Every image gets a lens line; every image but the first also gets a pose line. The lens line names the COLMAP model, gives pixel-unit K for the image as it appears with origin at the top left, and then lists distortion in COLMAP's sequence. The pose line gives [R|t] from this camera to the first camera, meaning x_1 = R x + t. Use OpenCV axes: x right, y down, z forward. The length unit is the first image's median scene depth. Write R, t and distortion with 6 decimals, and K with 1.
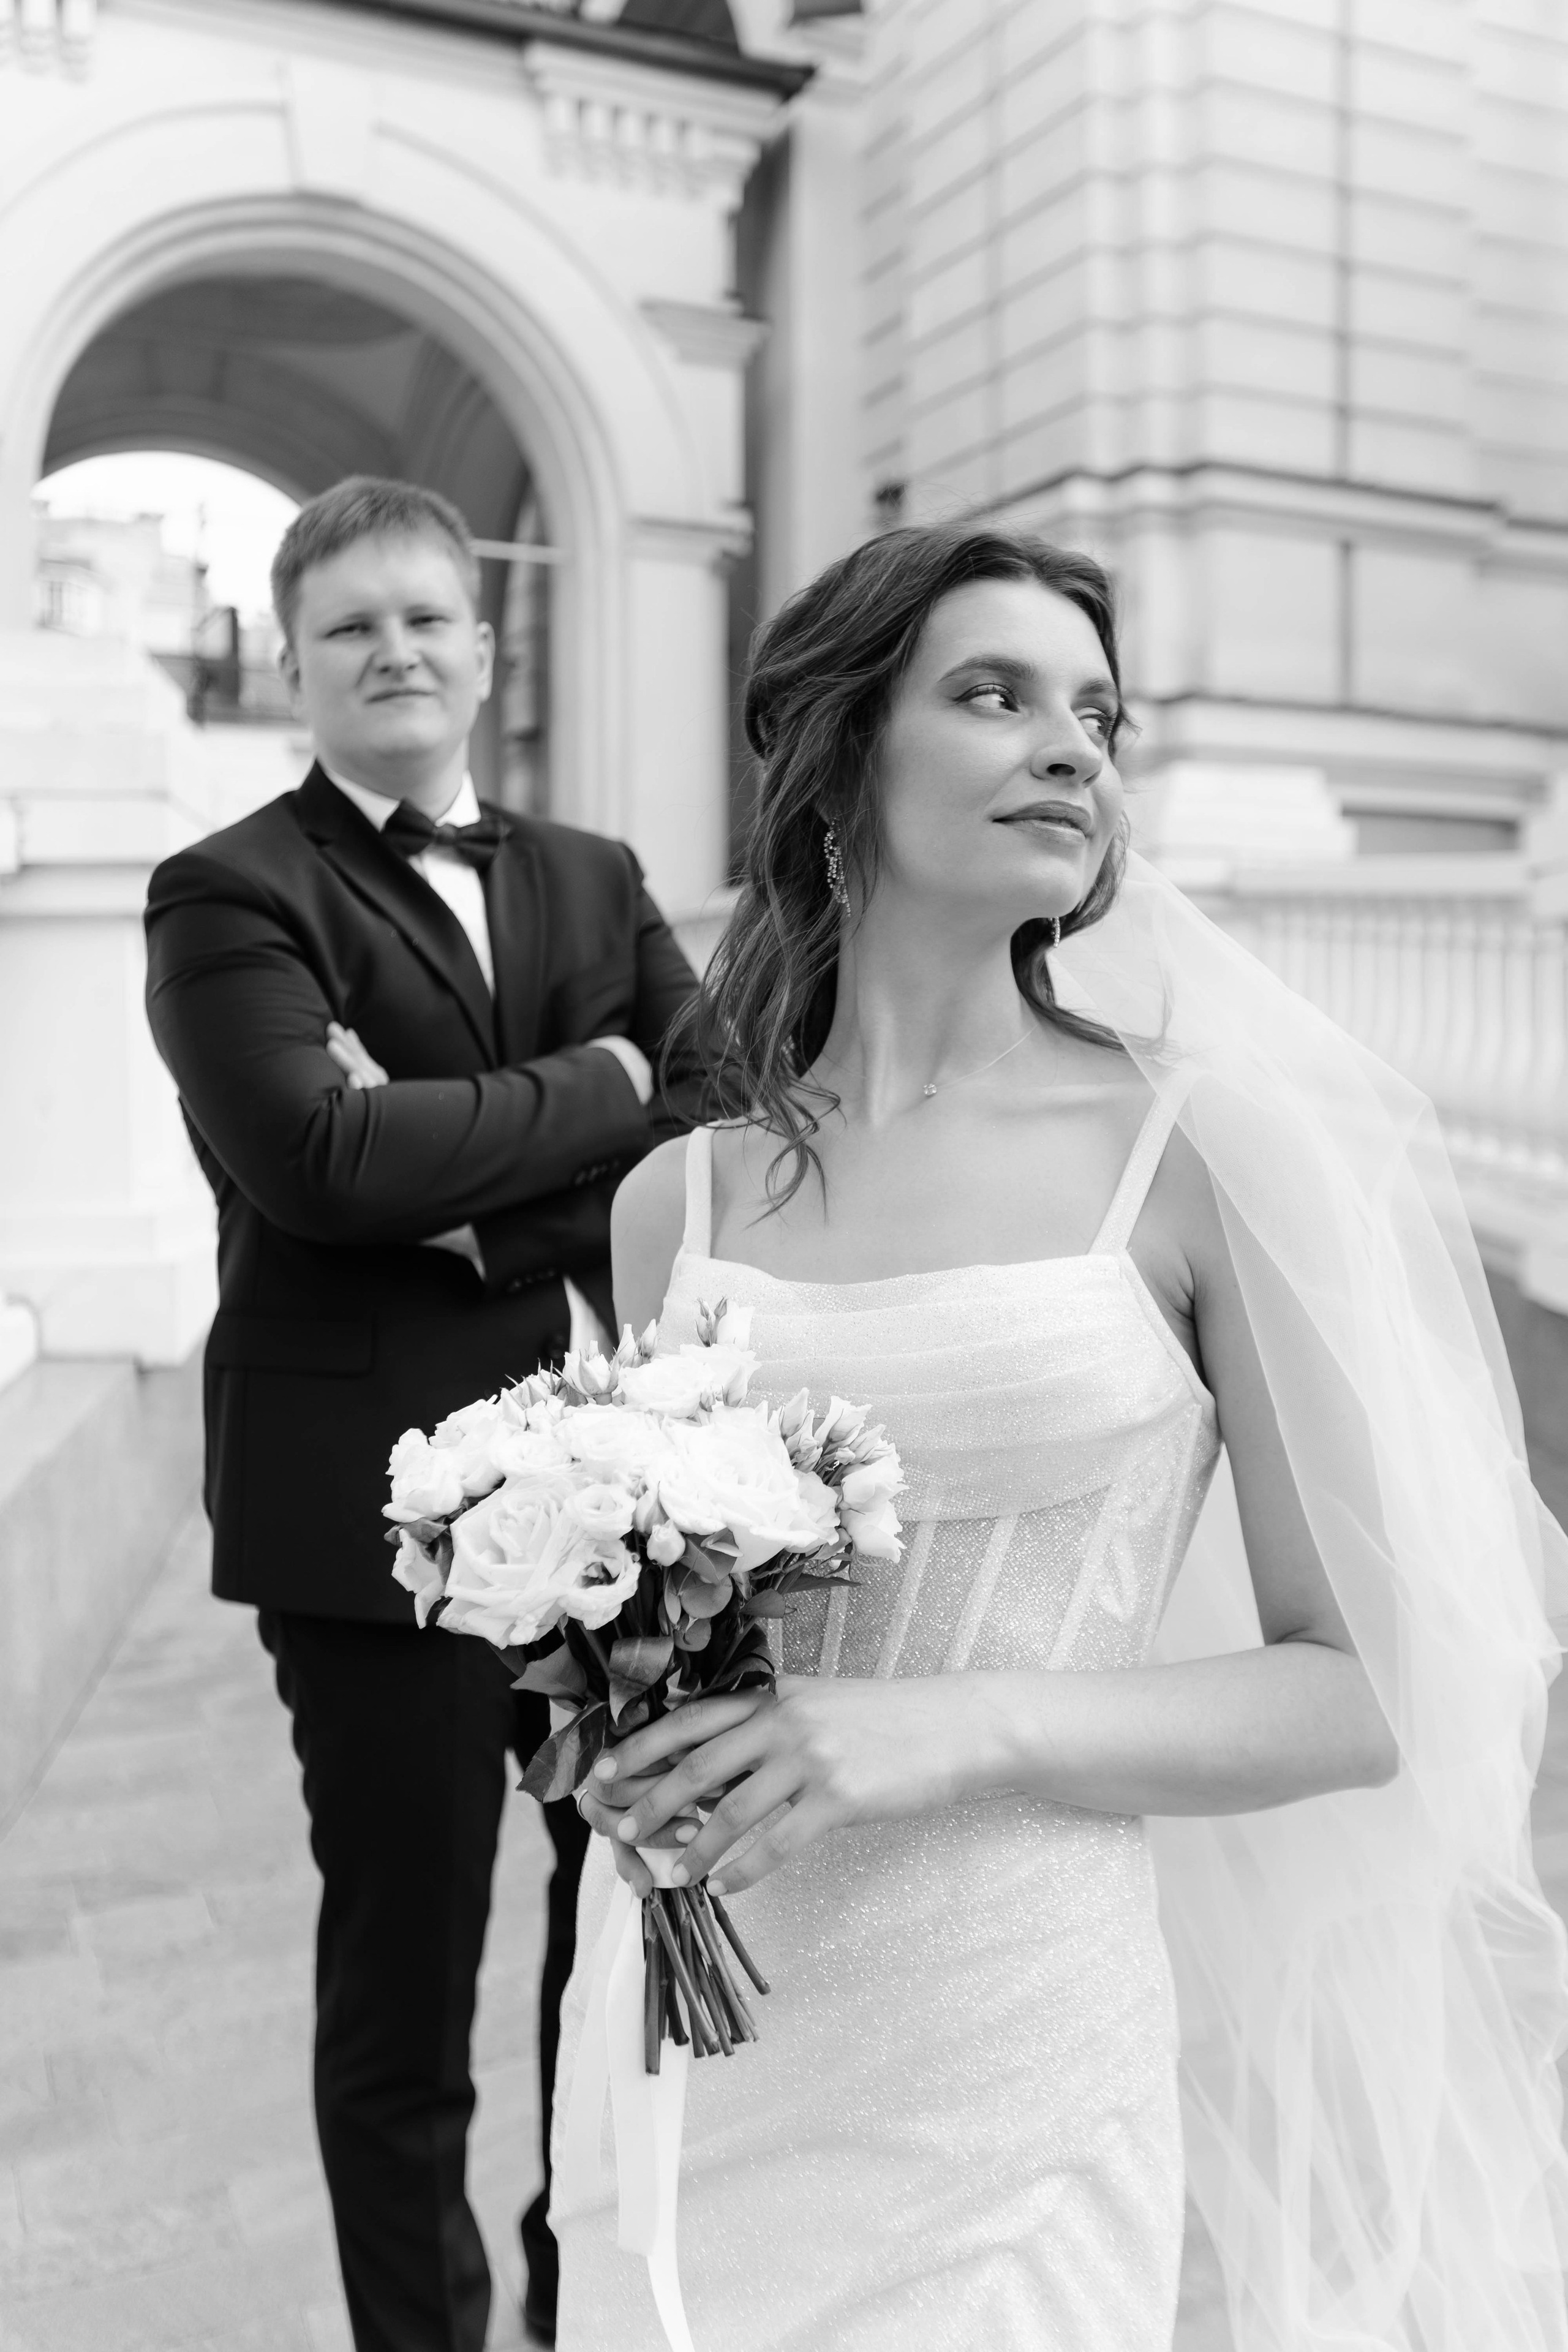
lens RADIAL K [[2225.5, 0, 778.5], [0, 2225.5, 1169.8], [0, 0, 1]] dist [-0.006107, -0.001867]
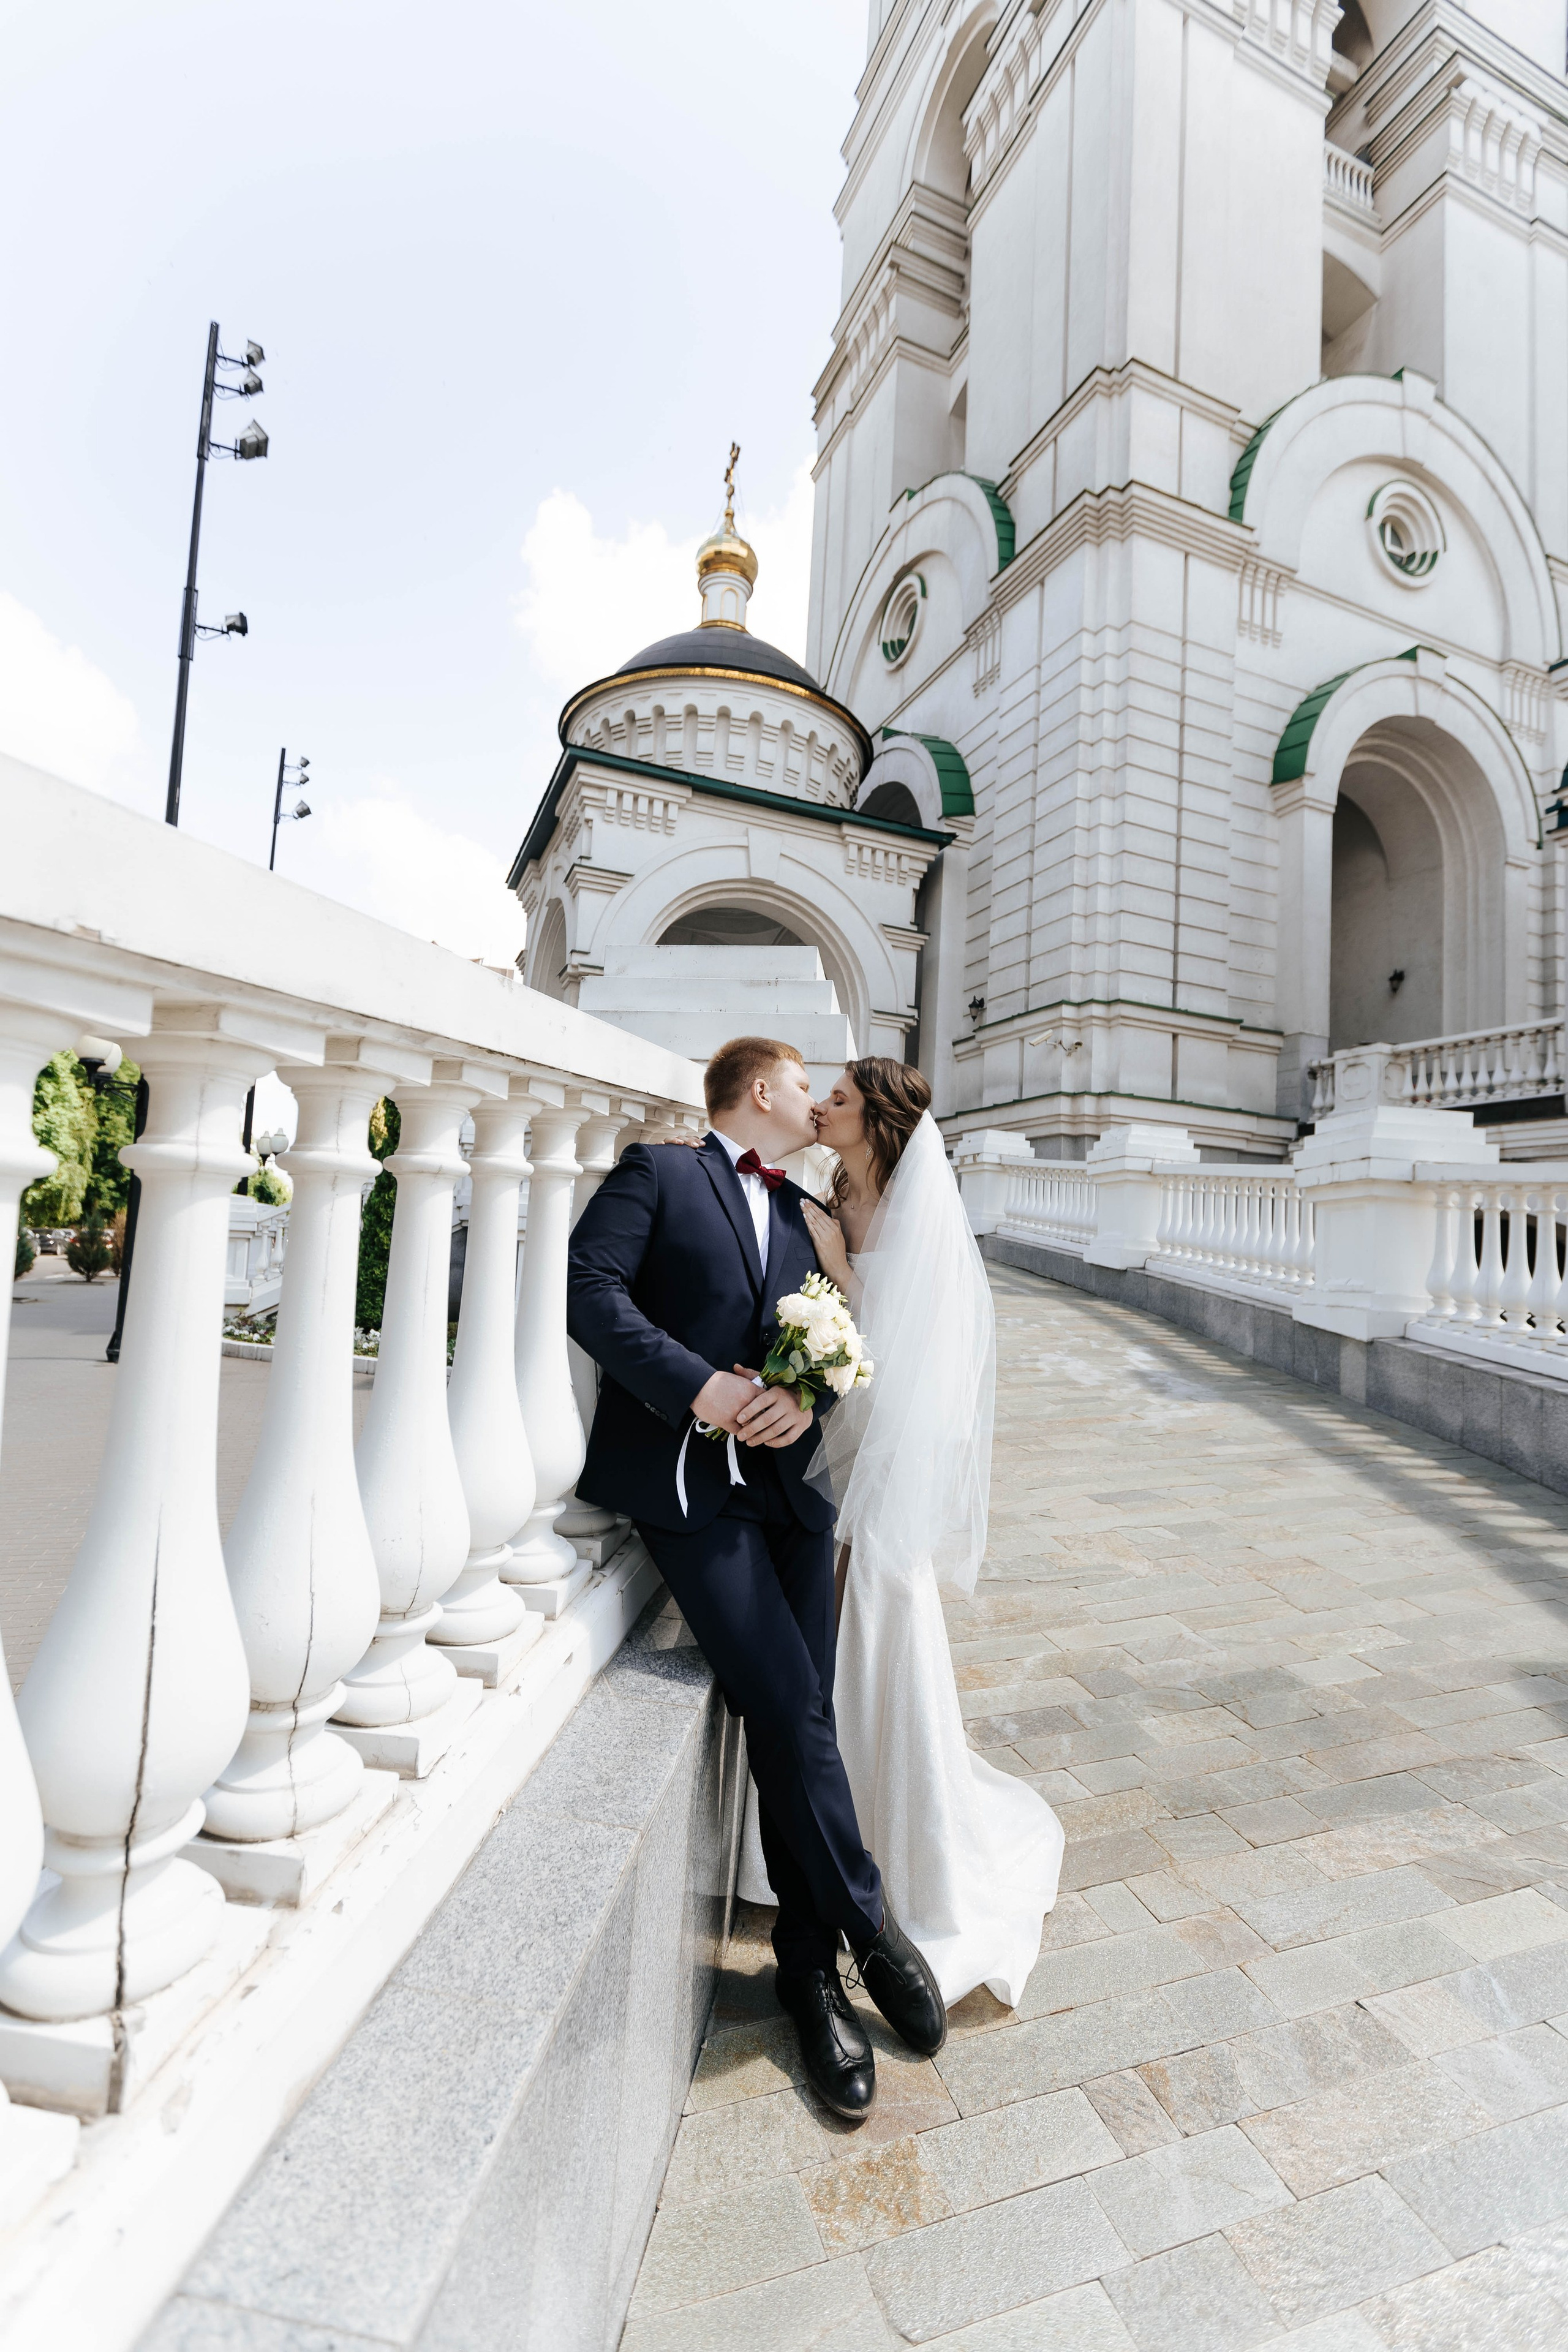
lens RADIAL K [[1041.8, 0, 779.2], [0, 1041.8, 1175.4], [0, 0, 1]] dist [0.002979, -0.001222]
pose [[0.995933, 0.053481, -0.072508, -0.081382], [-0.061359, 0.991904, -0.111182, 0.022210], [0.065975, 0.115179, 0.991151, -0.131645]]
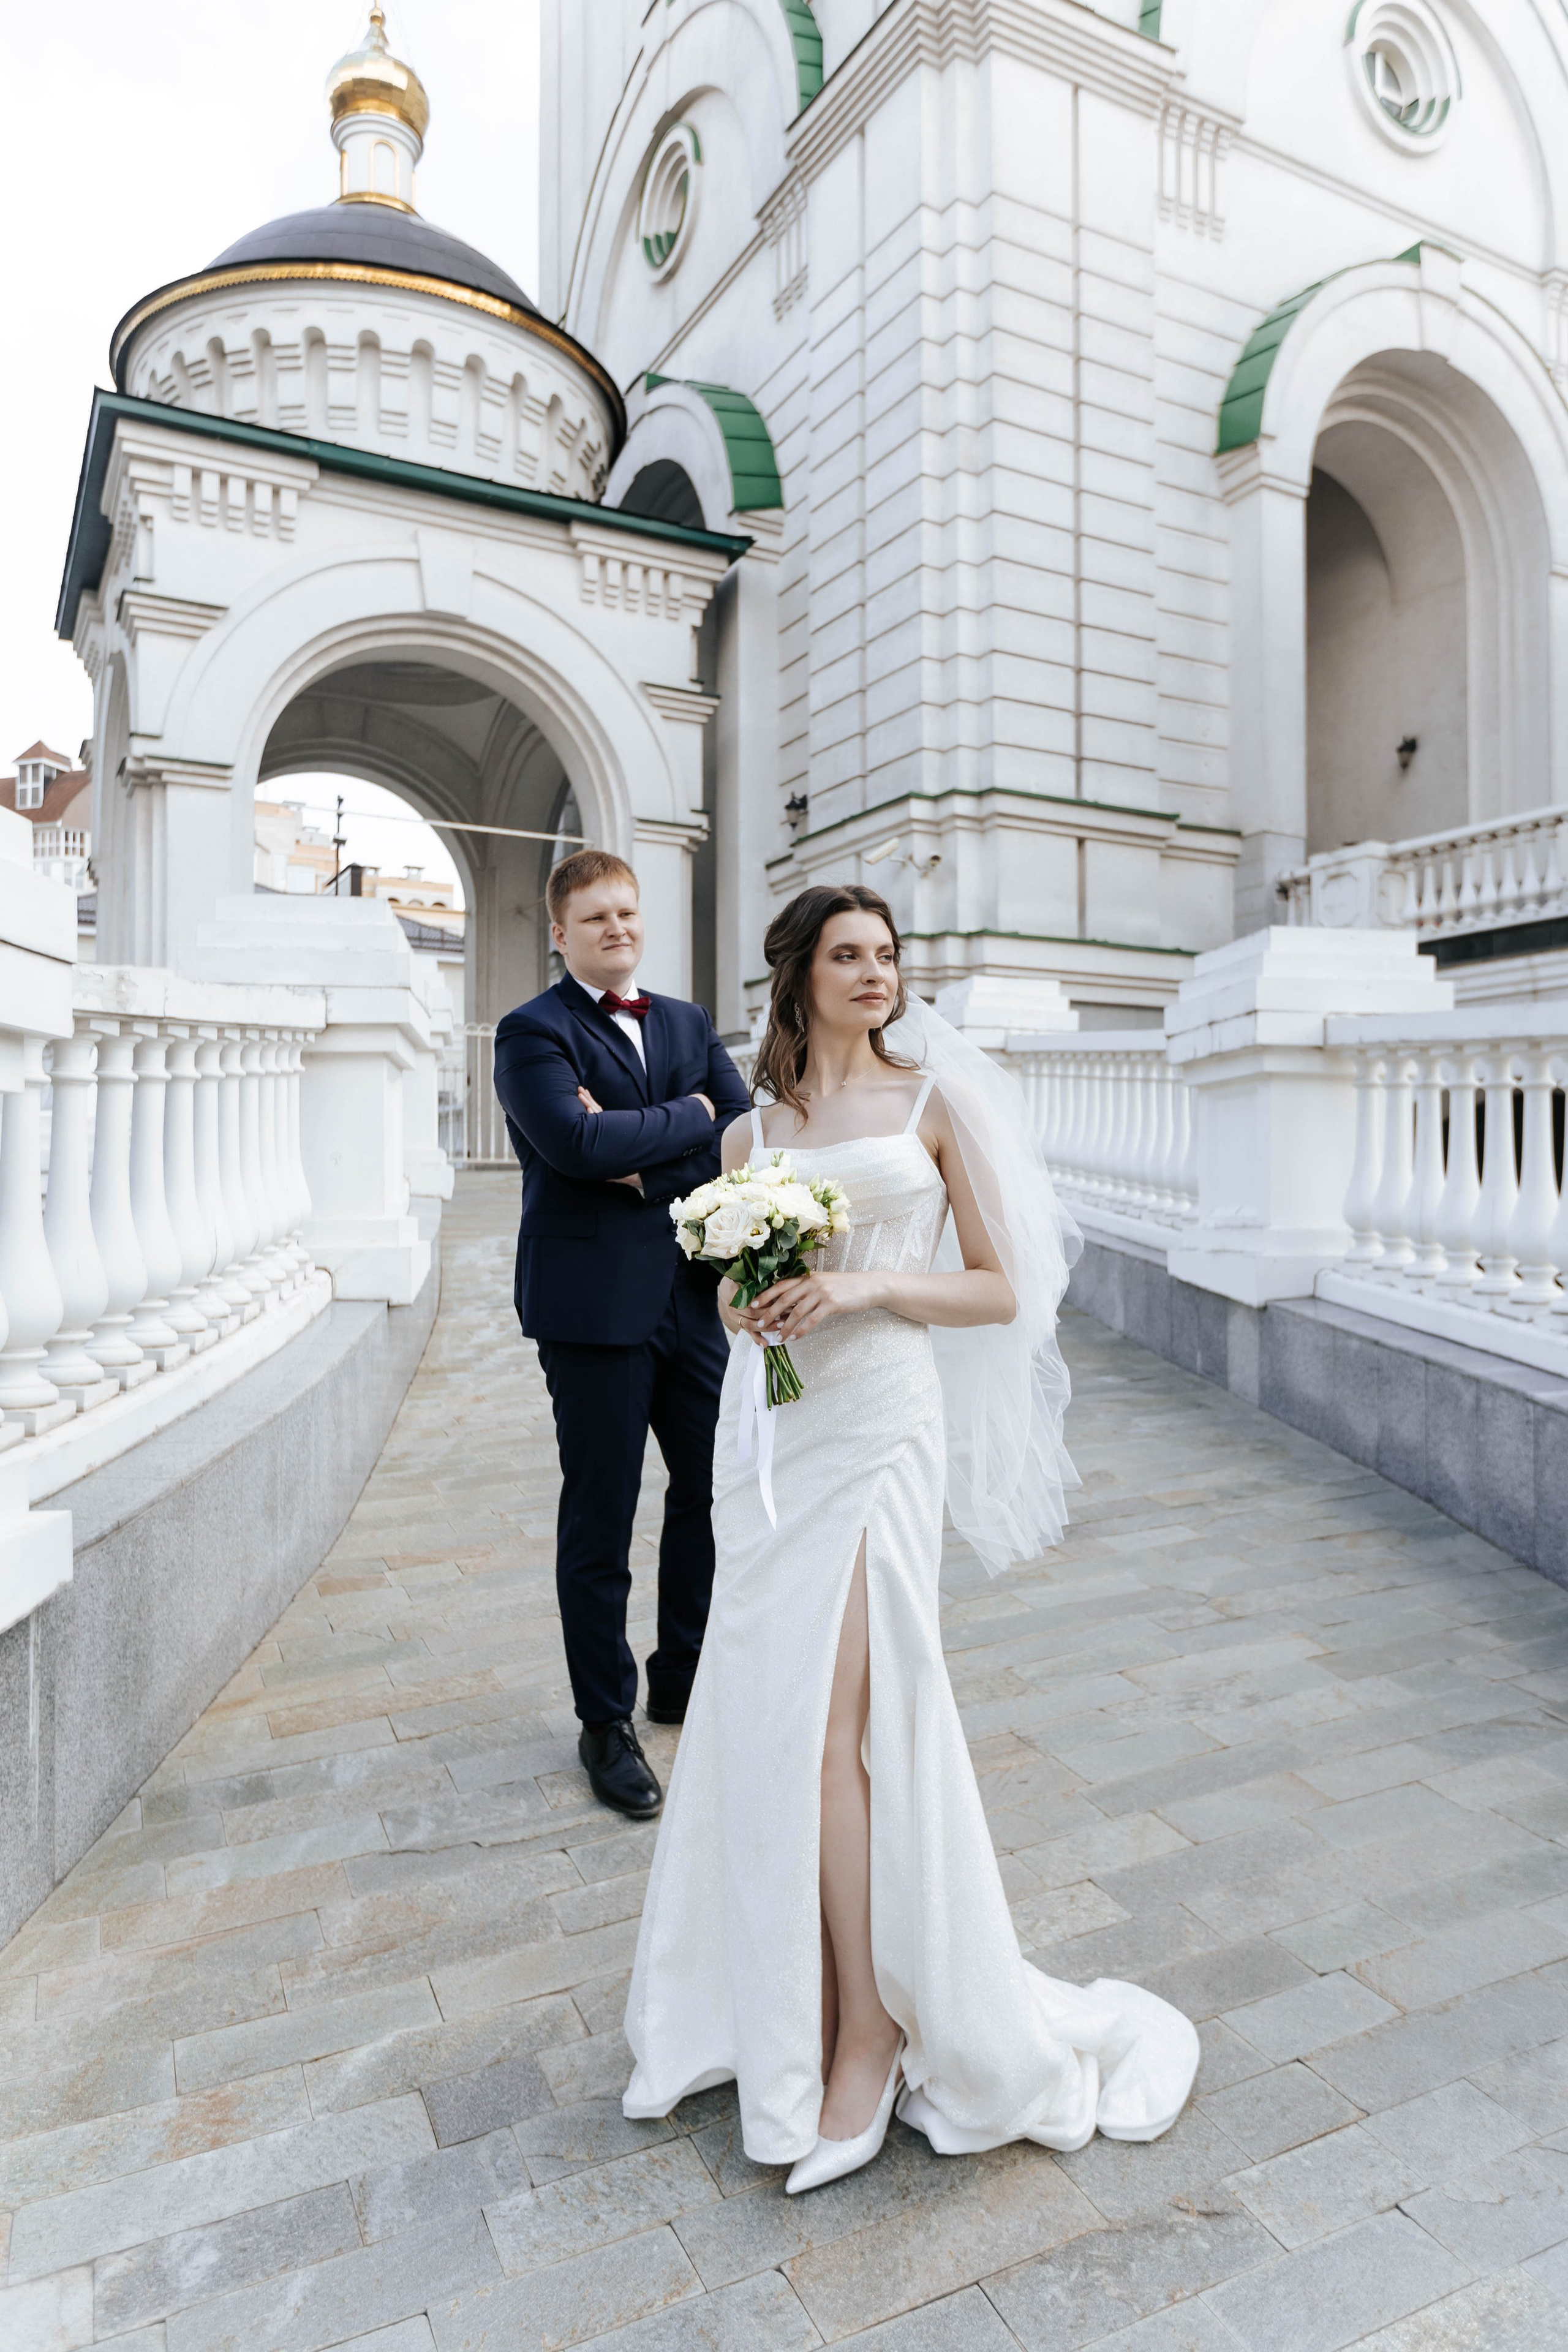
lens RADIAL K [[1509.2, 0, 775.1], [0, 1509.2, 1171.5], [0, 0, 1]] dist [0.003848, -0.005253]
pose [[0.999252, 0.002139, 0.038610, -0.007489], [-0.000215, 0.998762, -0.049750, 0.012172], [-0.038669, 0.049705, 0.998015, -0.067202]]
